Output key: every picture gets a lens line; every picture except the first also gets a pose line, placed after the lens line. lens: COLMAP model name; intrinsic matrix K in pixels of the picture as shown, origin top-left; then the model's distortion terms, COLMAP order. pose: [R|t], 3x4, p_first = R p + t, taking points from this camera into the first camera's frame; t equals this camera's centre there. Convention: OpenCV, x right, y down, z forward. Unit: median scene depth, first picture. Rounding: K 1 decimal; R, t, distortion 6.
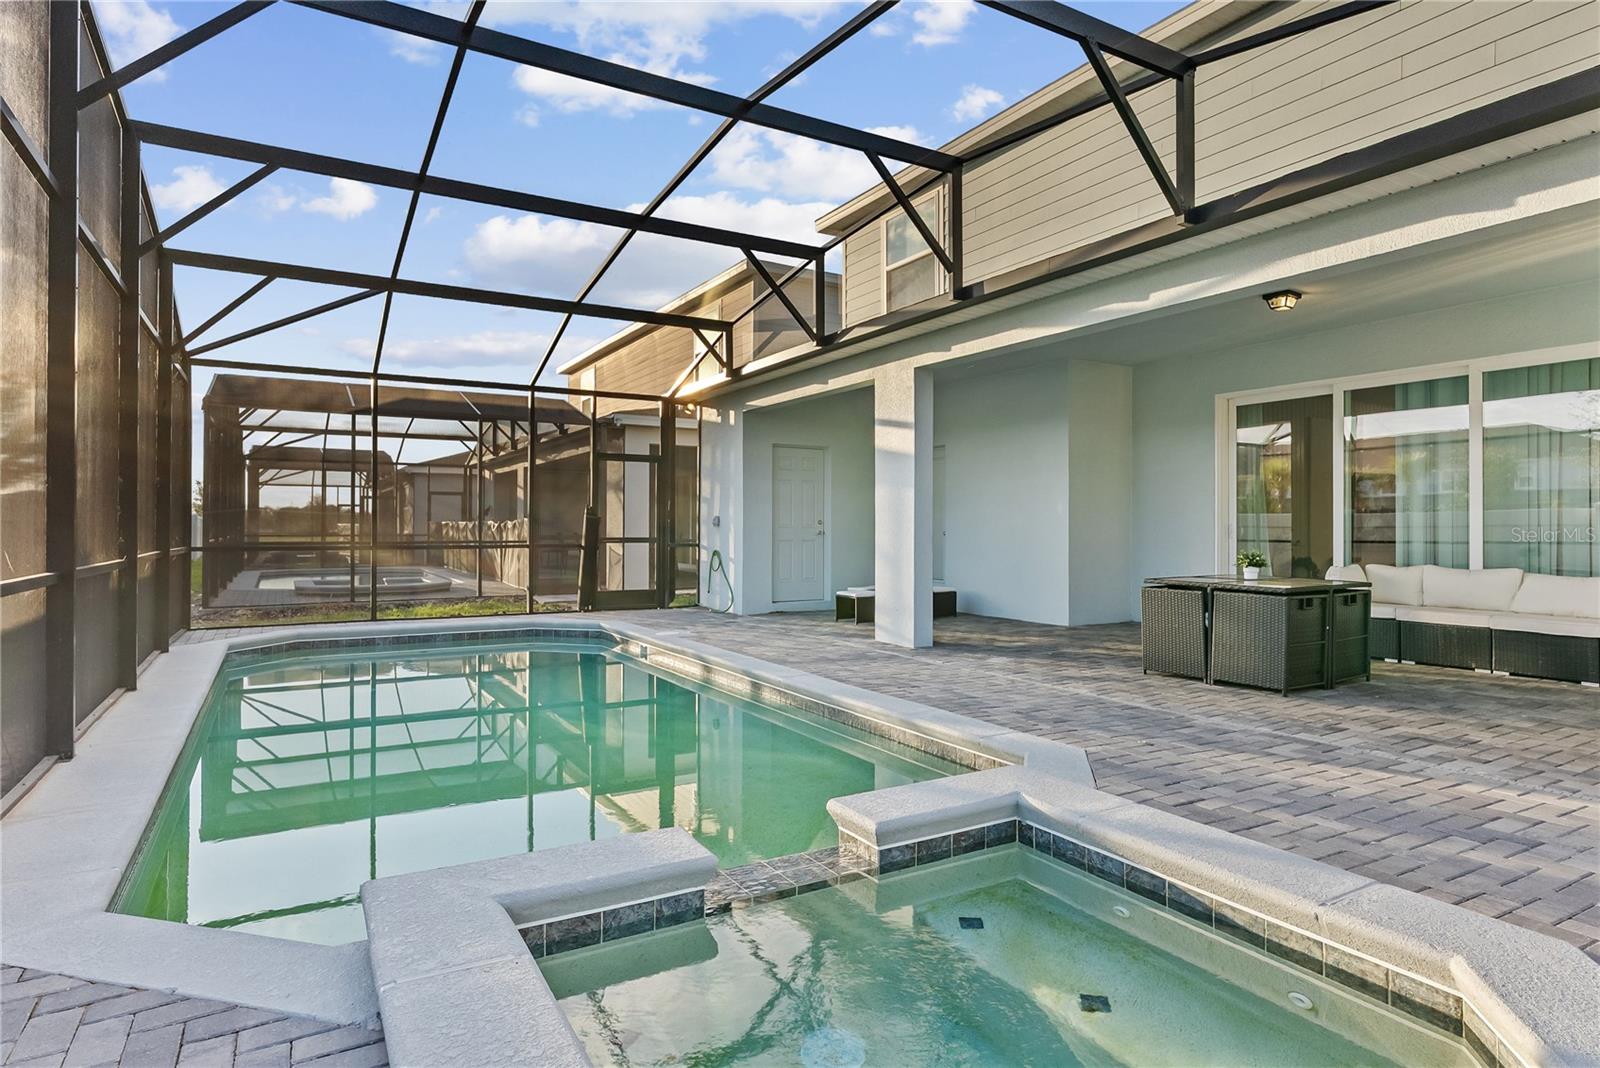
lens RADIAL K [[884.1, 0, 799.9], [0, 884.1, 530.1], [0, 0, 1]] dist [-0.002615, -0.000668]
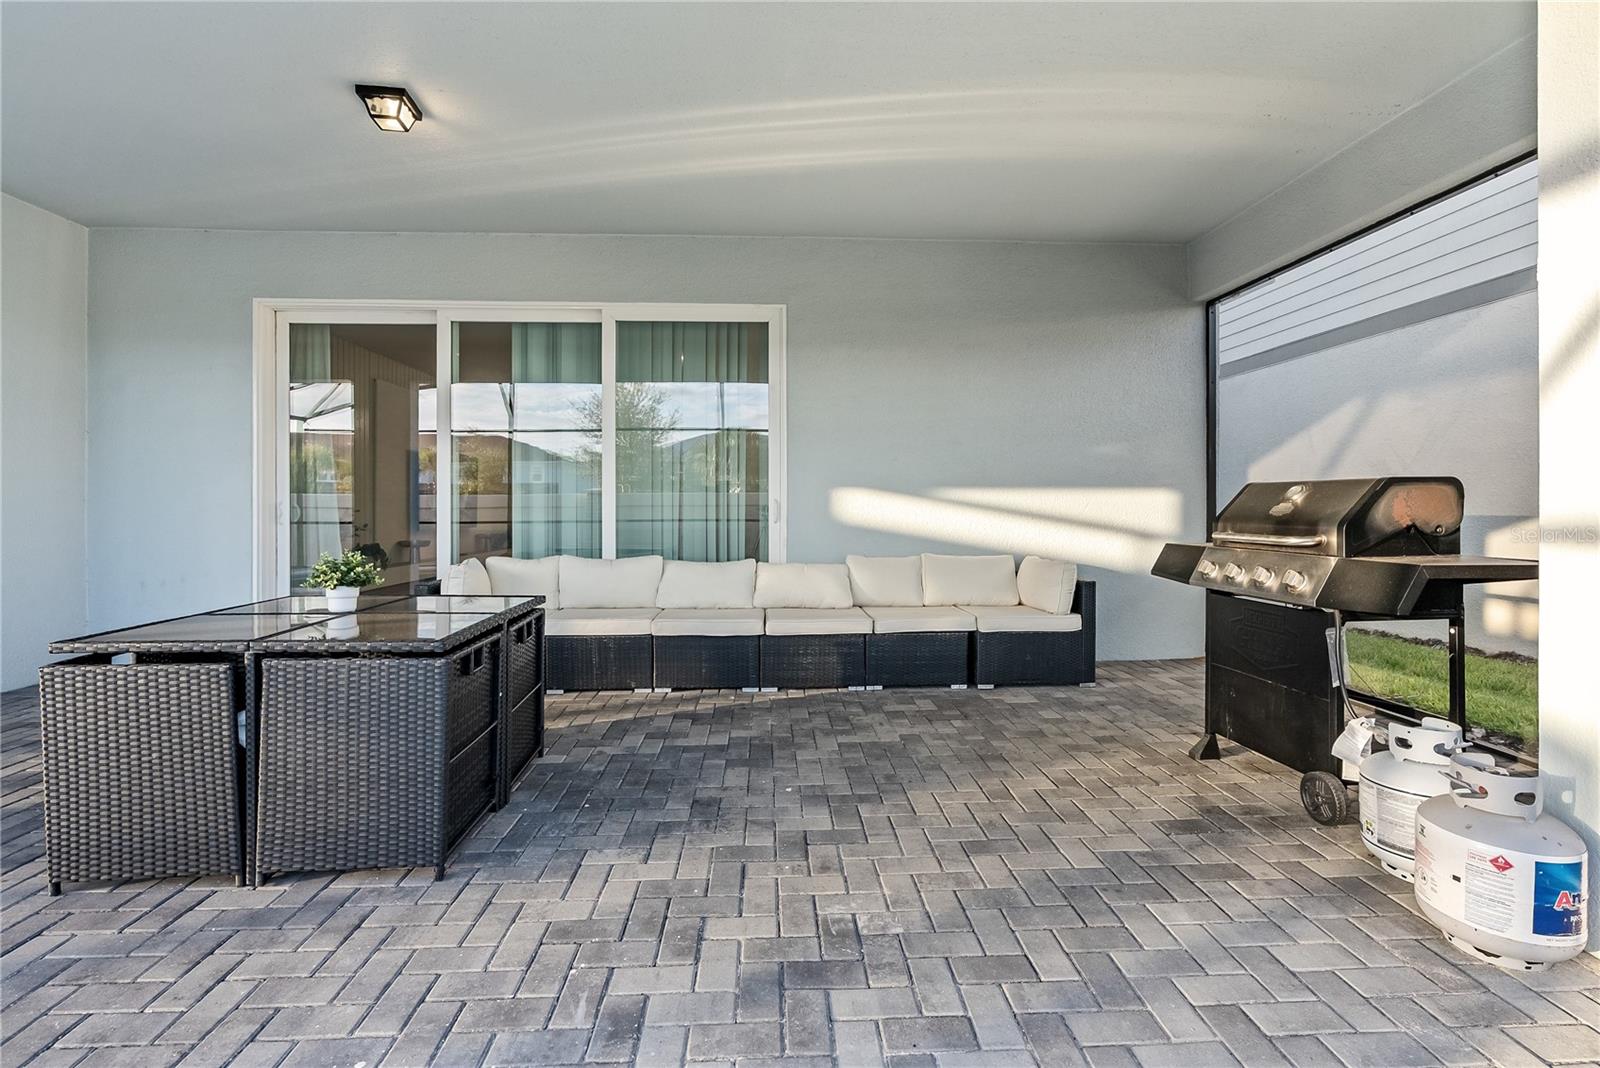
lens RADIAL K [[728.1, 0, 798.2], [0, 728.1, 509.9], [0, 0, 1]] dist [-0.001923, 0.000257]
pose [[0.461851, -0.002874, 0.886953, 0.265087], [0.000044, 0.999995, 0.003218, -0.003640], [-0.886957, -0.001447, 0.461849, 0.581586]]
